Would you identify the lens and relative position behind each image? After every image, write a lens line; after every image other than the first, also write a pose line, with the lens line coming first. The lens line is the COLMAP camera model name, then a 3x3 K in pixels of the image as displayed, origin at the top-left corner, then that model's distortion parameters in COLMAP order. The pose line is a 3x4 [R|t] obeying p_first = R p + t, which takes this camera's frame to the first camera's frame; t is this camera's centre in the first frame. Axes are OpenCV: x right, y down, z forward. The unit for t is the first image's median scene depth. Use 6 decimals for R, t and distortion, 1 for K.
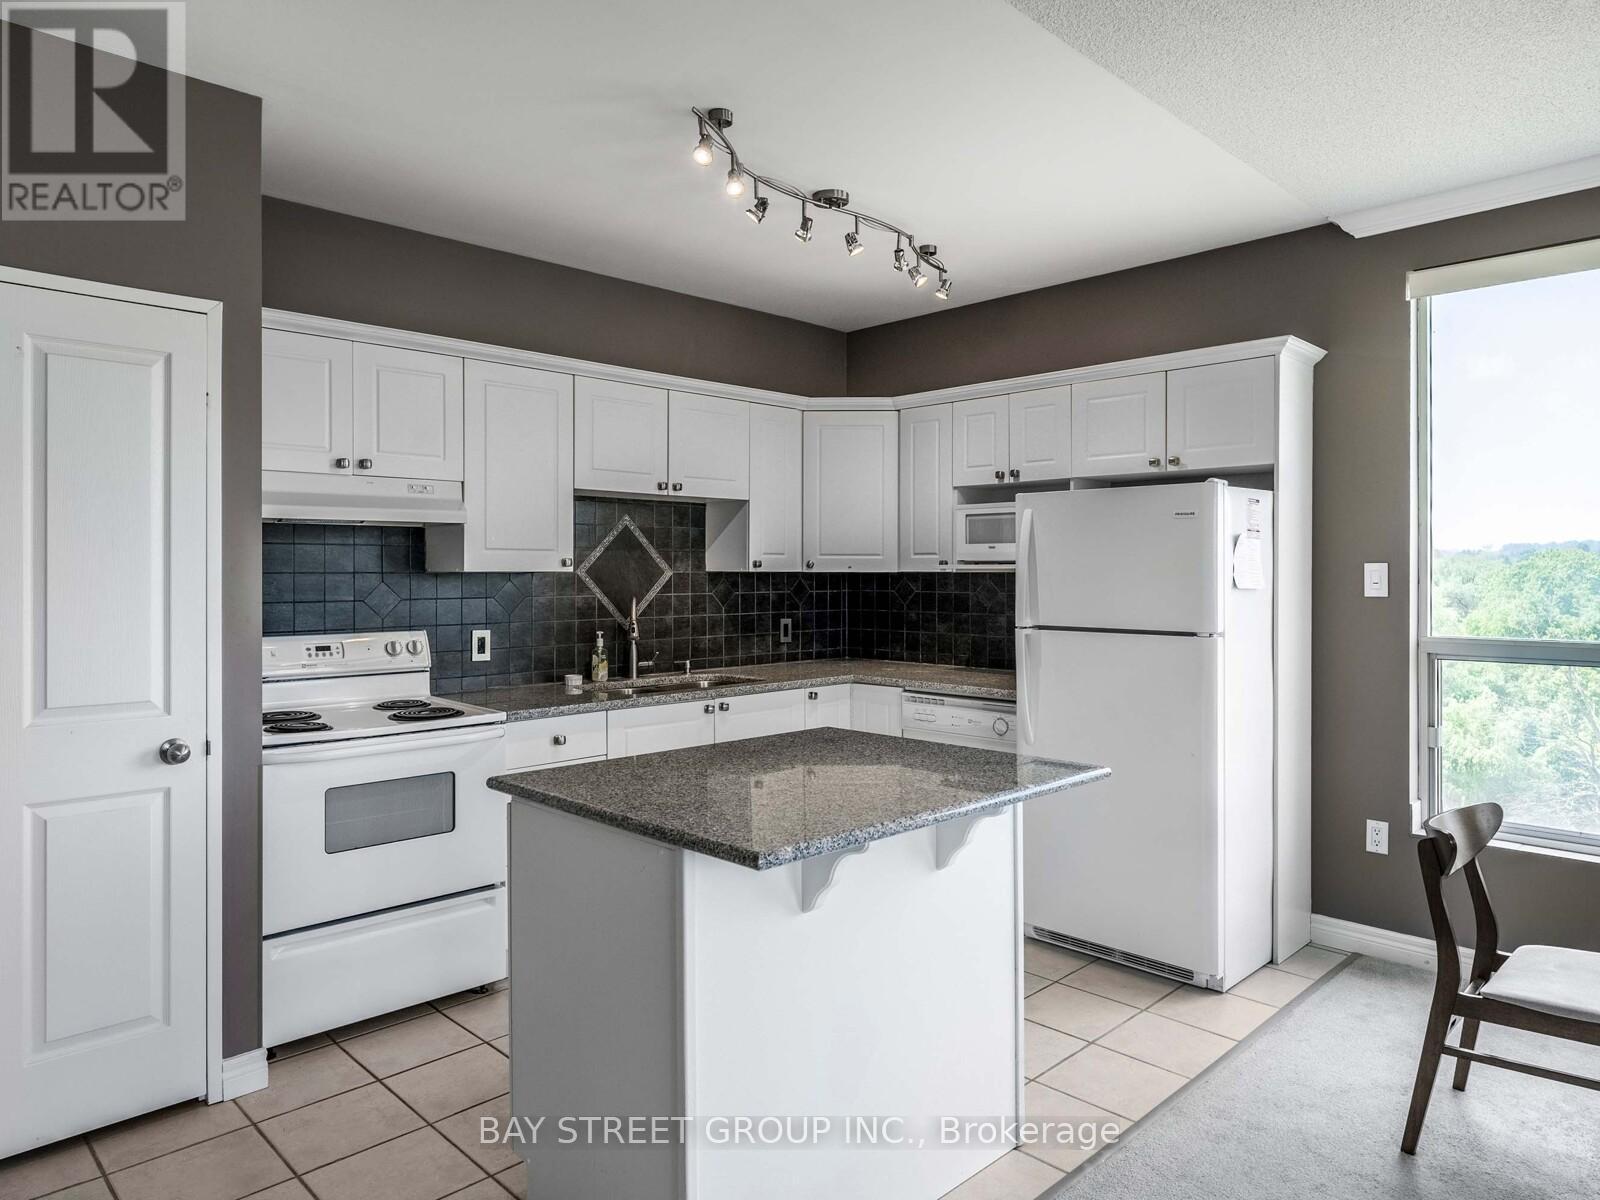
lens RADIAL K [[1029.7, 0, 820.5], [0, 1029.7, 587.6], [0, 0, 1]] dist [0.001424, 0.003992]
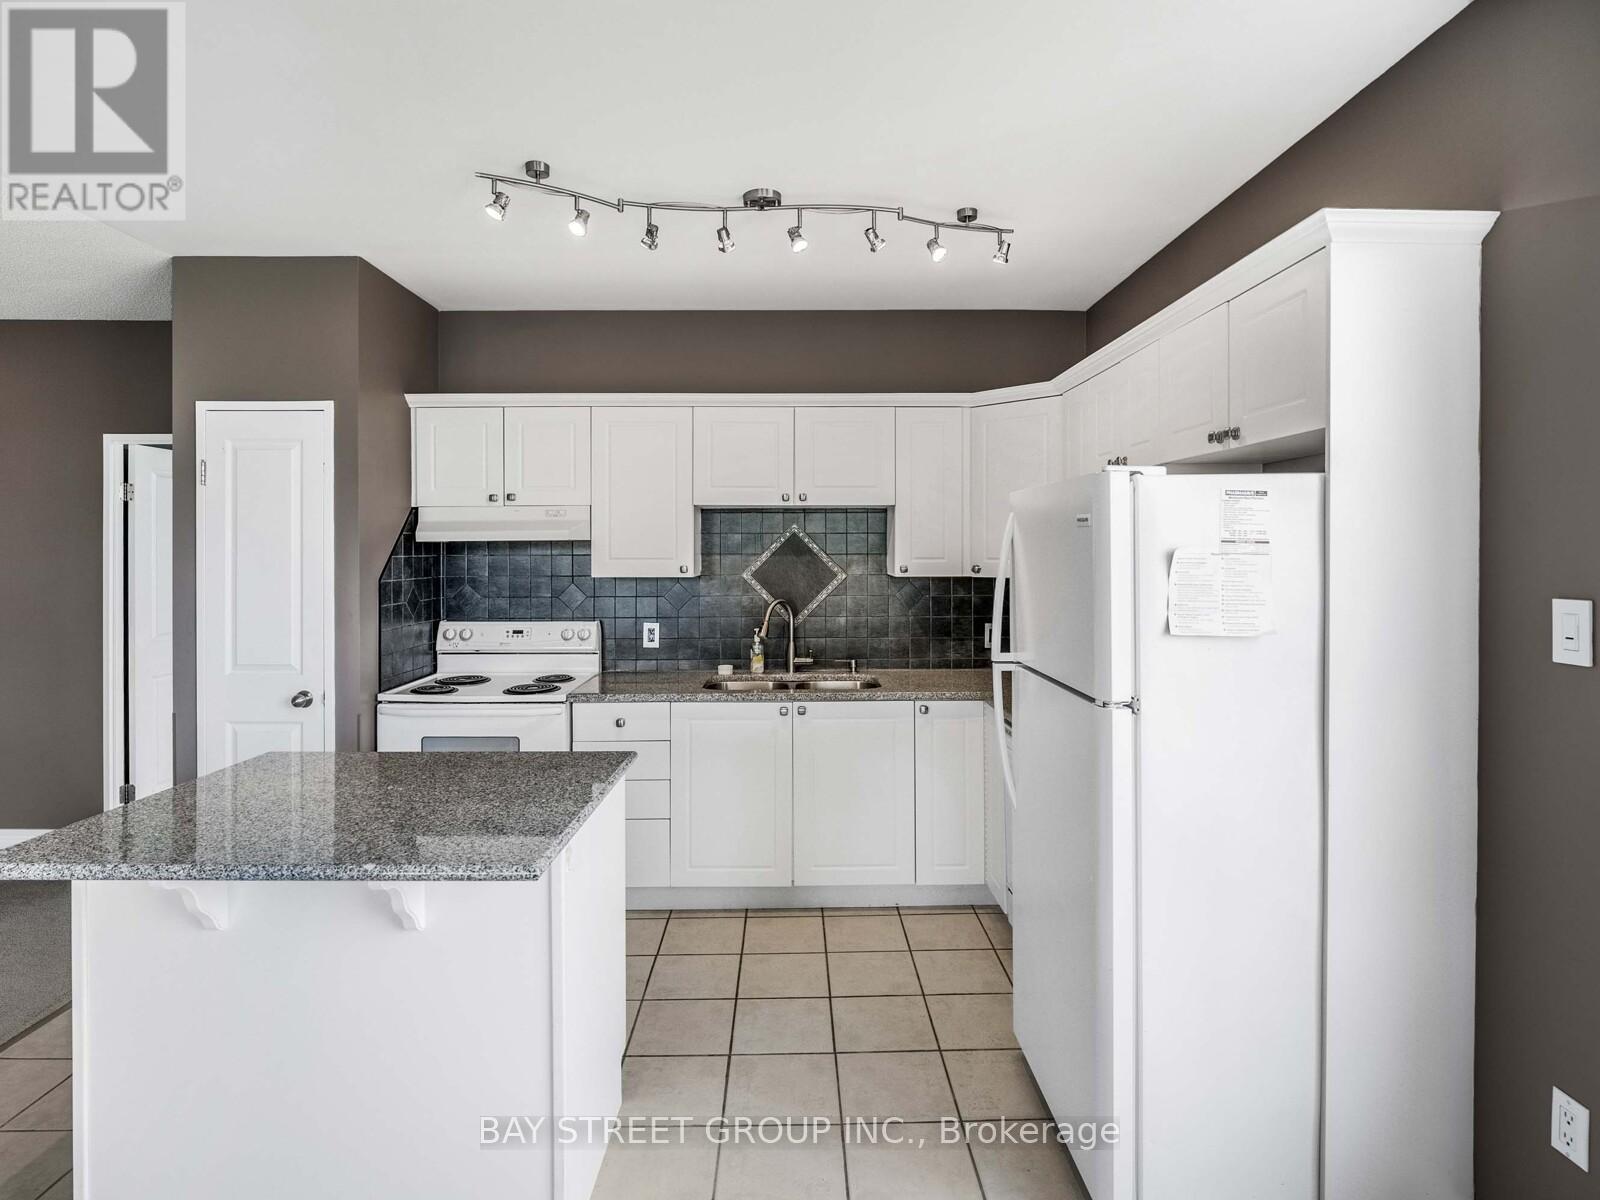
lens RADIAL K [[858.5, 0, 825.0], [0, 858.5, 556.8], [0, 0, 1]] dist [-0.015869, 0.001253]
pose [[0.720263, 0.006428, -0.693671, 0.532351], [-0.009806, 0.999951, -0.000916, -0.038637], [0.693632, 0.007462, 0.720291, 0.410287]]
